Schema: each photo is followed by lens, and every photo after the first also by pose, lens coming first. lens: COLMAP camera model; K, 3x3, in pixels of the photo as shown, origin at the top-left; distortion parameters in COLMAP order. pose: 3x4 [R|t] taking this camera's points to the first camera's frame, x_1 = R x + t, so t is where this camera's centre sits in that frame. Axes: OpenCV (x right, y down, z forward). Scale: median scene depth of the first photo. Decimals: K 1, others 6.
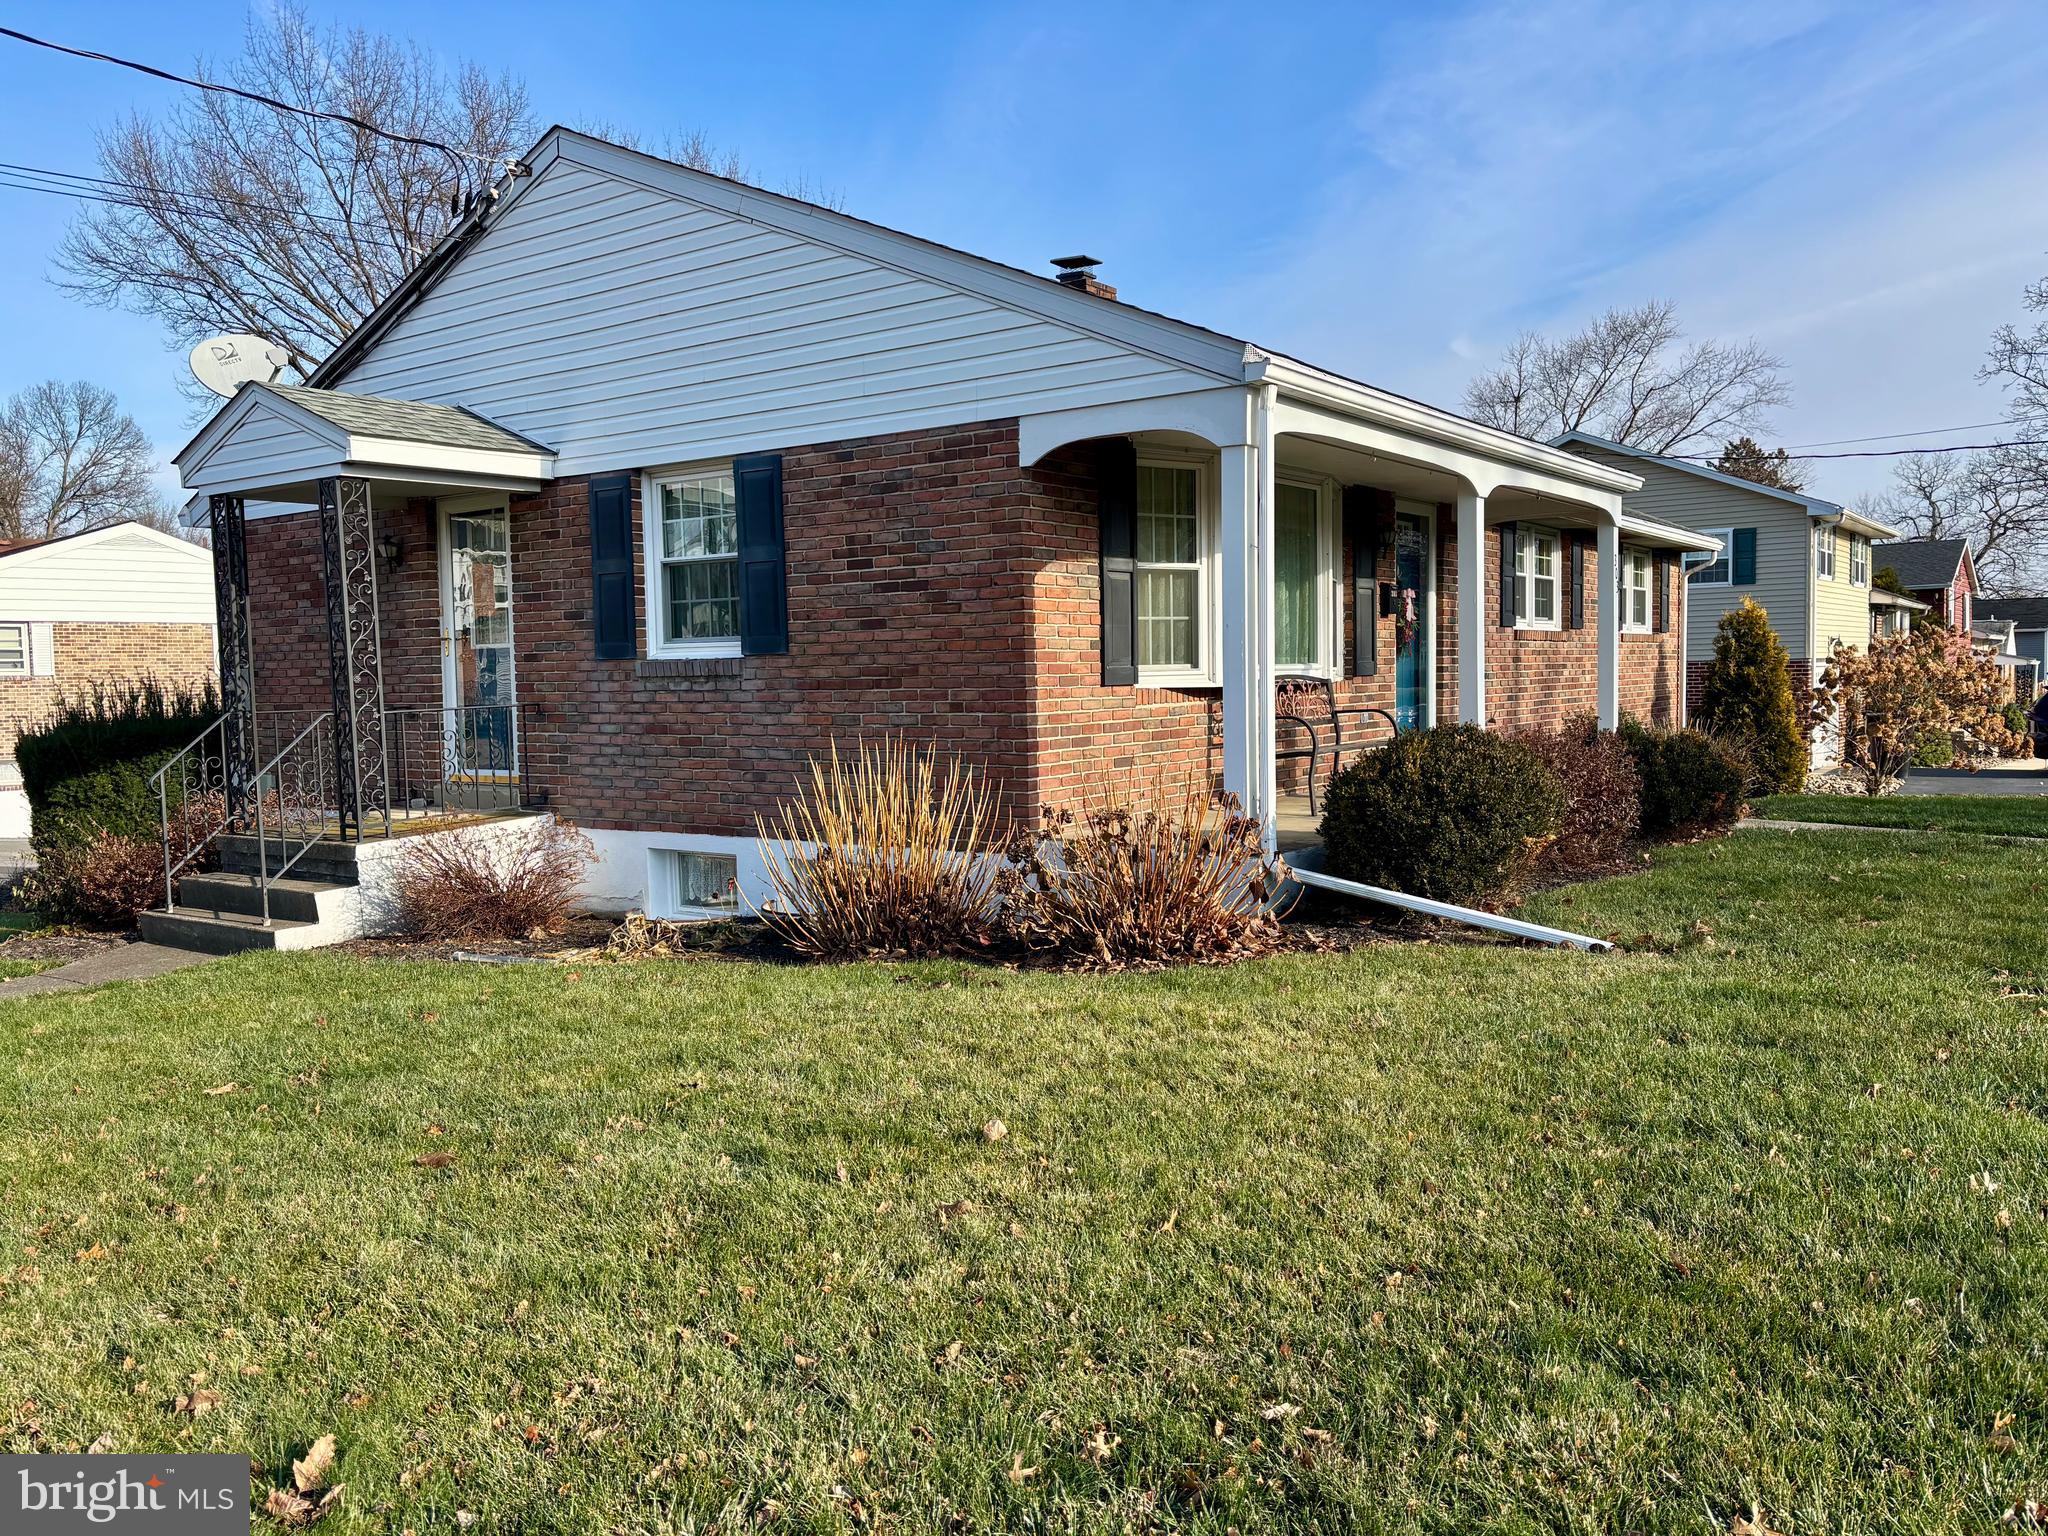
lens RADIAL K [[1552.6, 0, 1008.9], [0, 1552.6, 772.6], [0, 0, 1]] dist [0.025664, -0.006013]
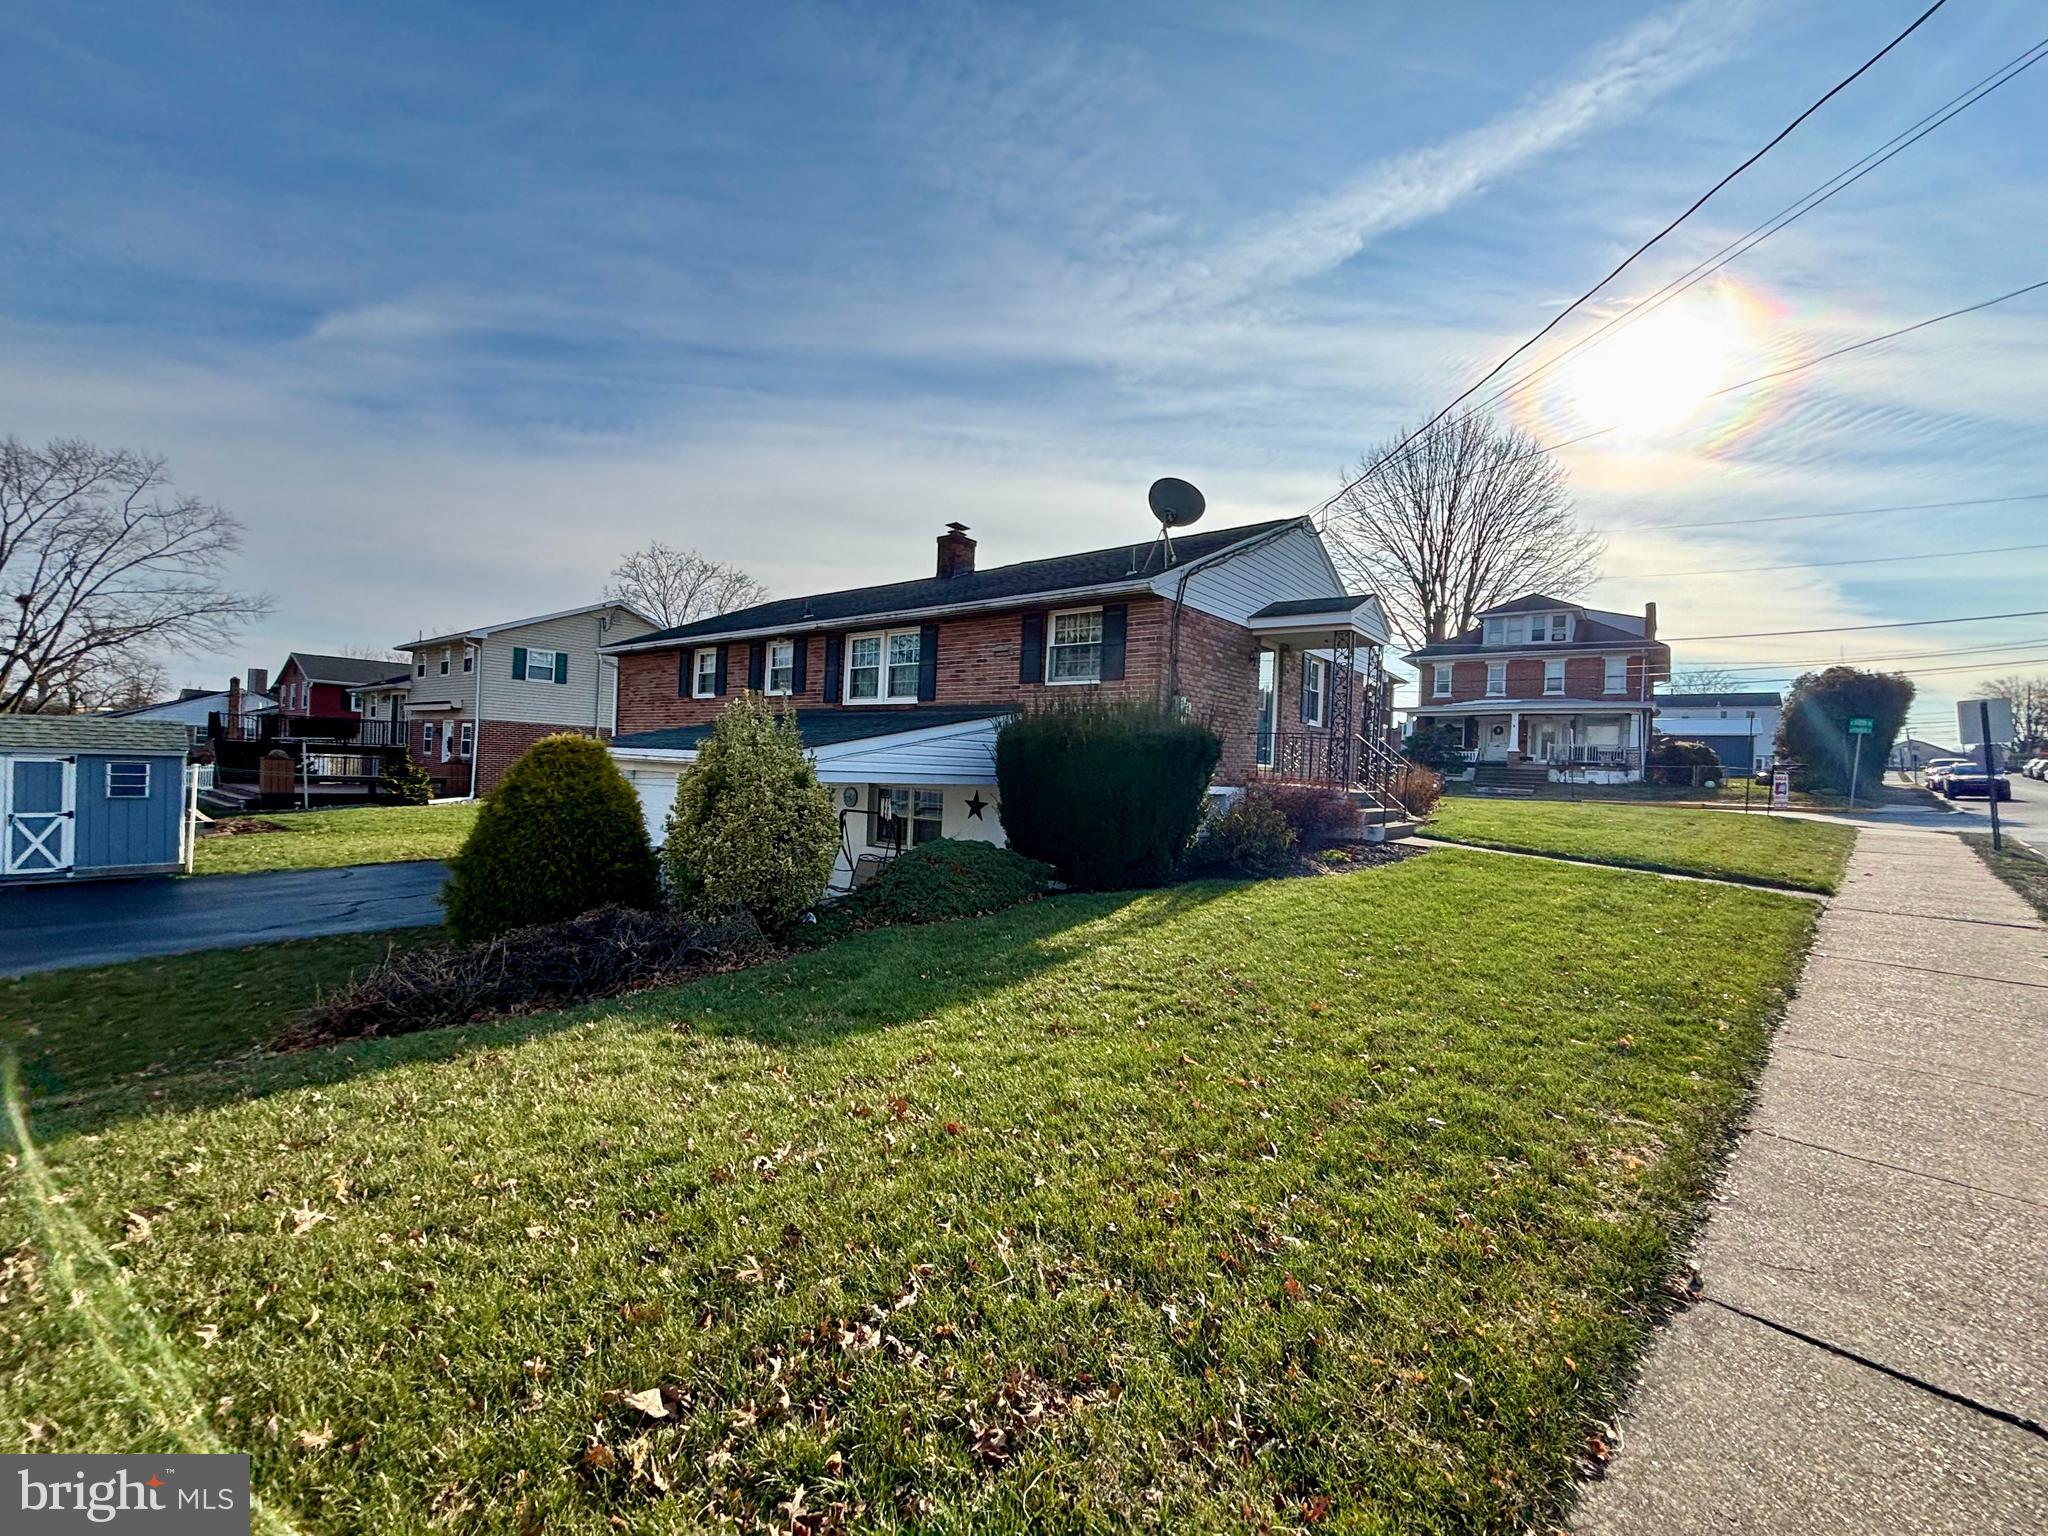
lens RADIAL K [[832.7, 0, 1019.2], [0, 832.7, 779.1], [0, 0, 1]] dist [0.005780, -0.000096]
pose [[0.041690, -0.003276, 0.999125, -1.838046], [0.009218, 0.999953, 0.002894, 0.014957], [-0.999088, 0.009090, 0.041718, 1.559193]]
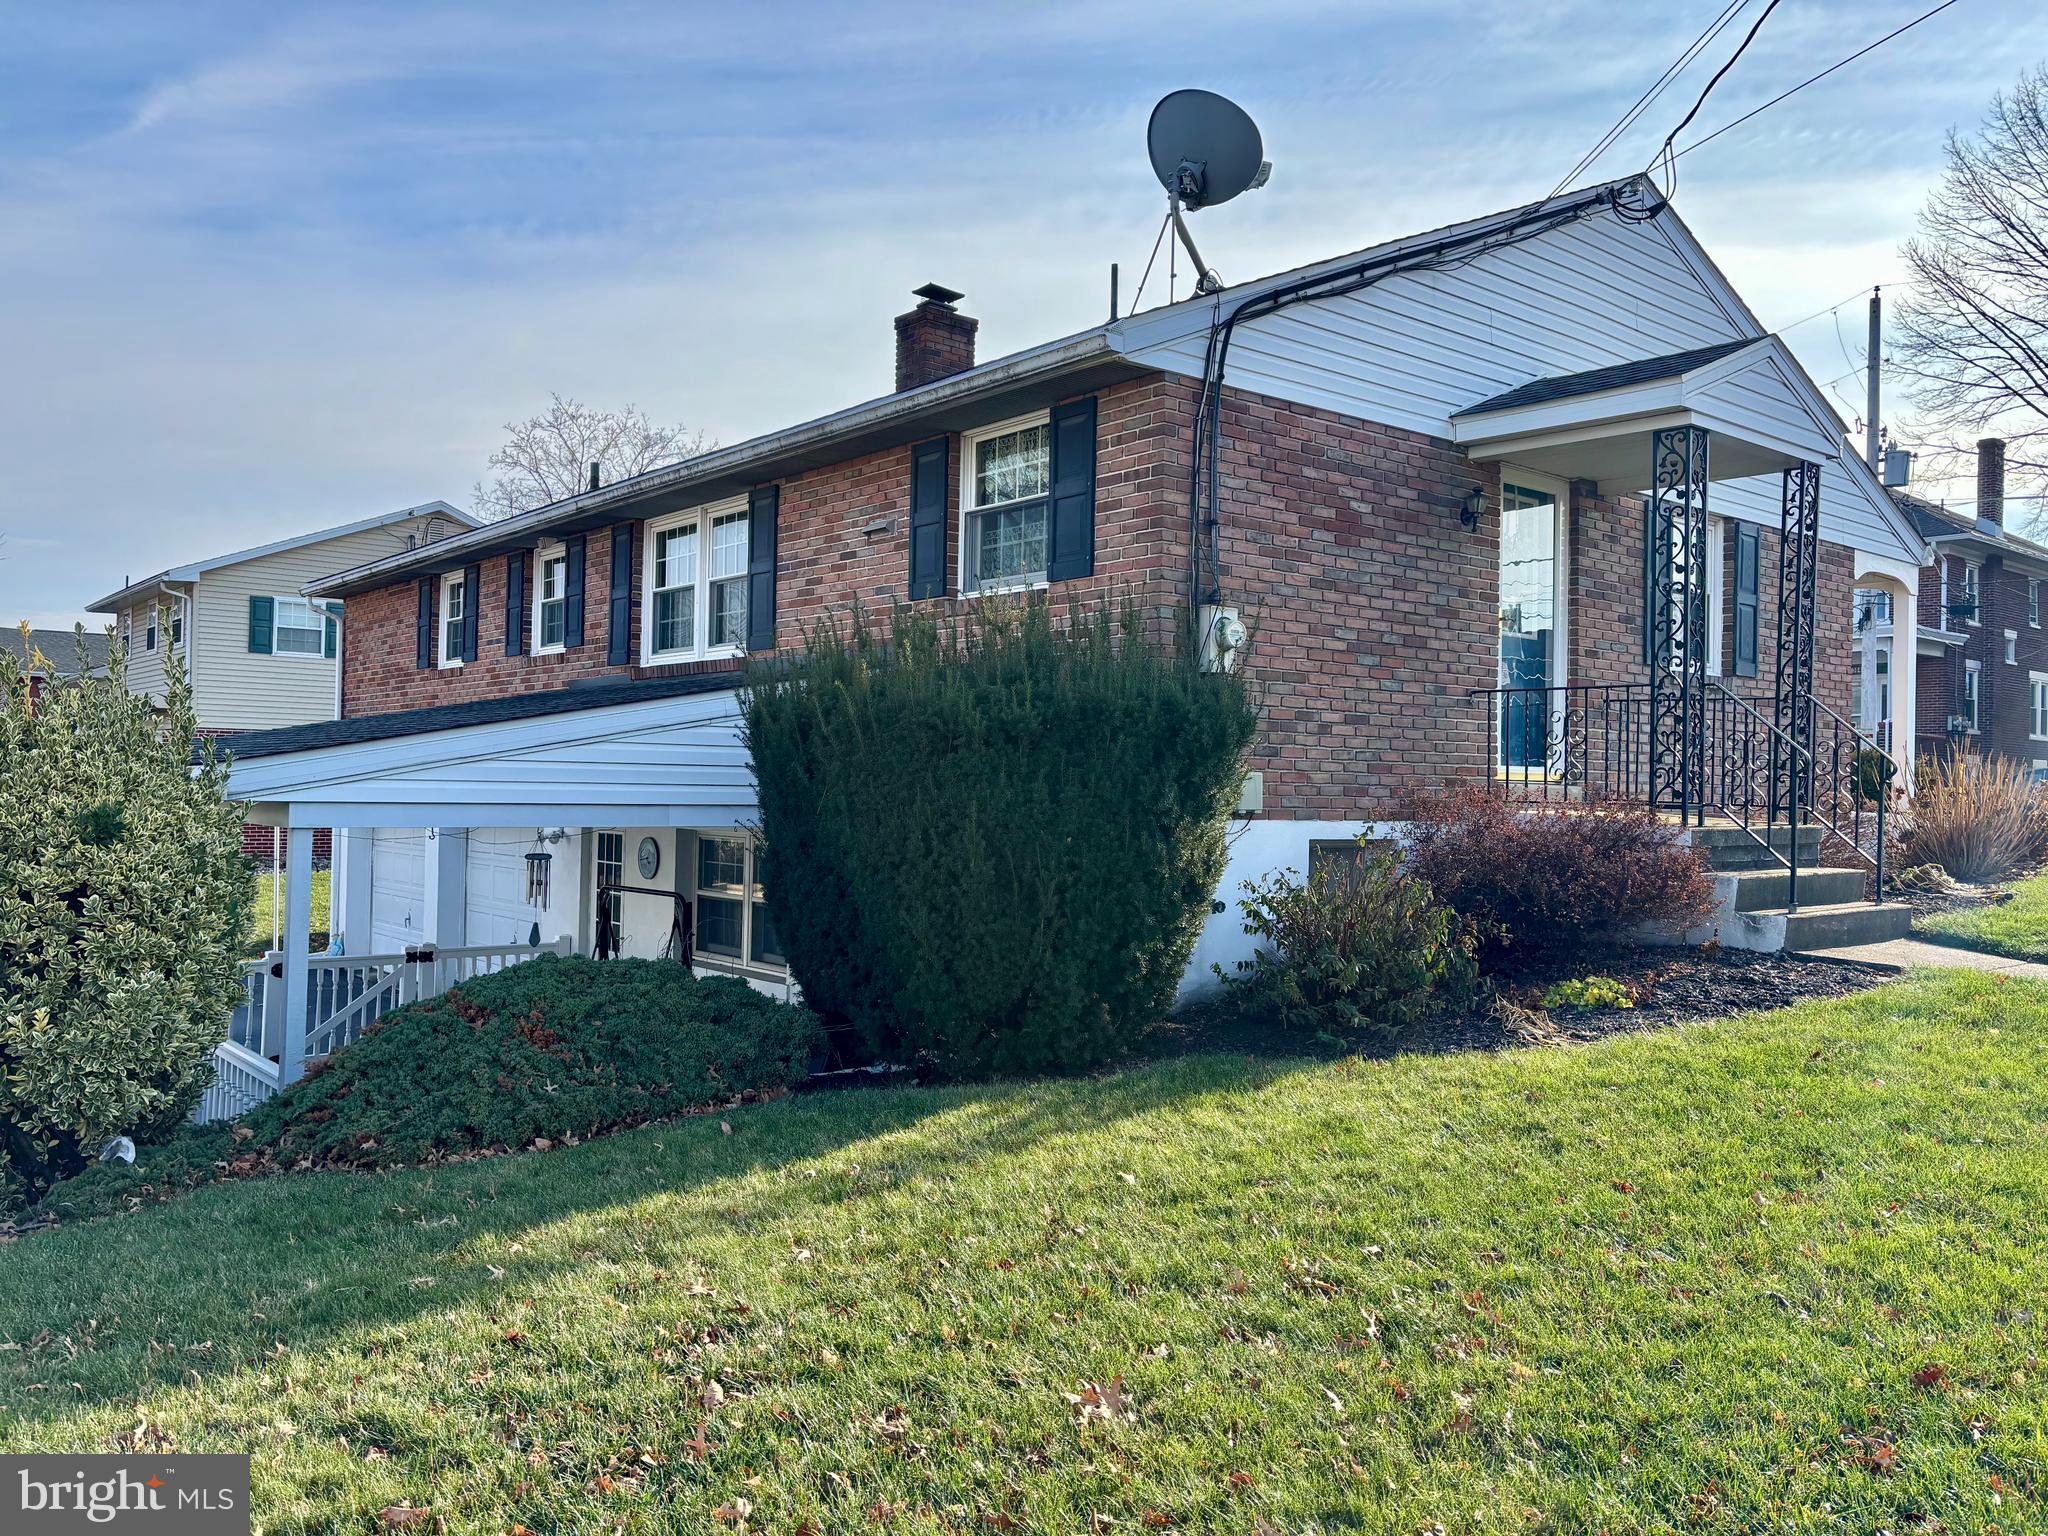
lens RADIAL K [[1552.6, 0, 1012.9], [0, 1552.6, 761.7], [0, 0, 1]] dist [0.025664, -0.006013]
pose [[0.247247, 0.029391, 0.968507, -1.574428], [0.029159, 0.998861, -0.037756, 0.026045], [-0.968514, 0.037576, 0.246108, 1.284610]]
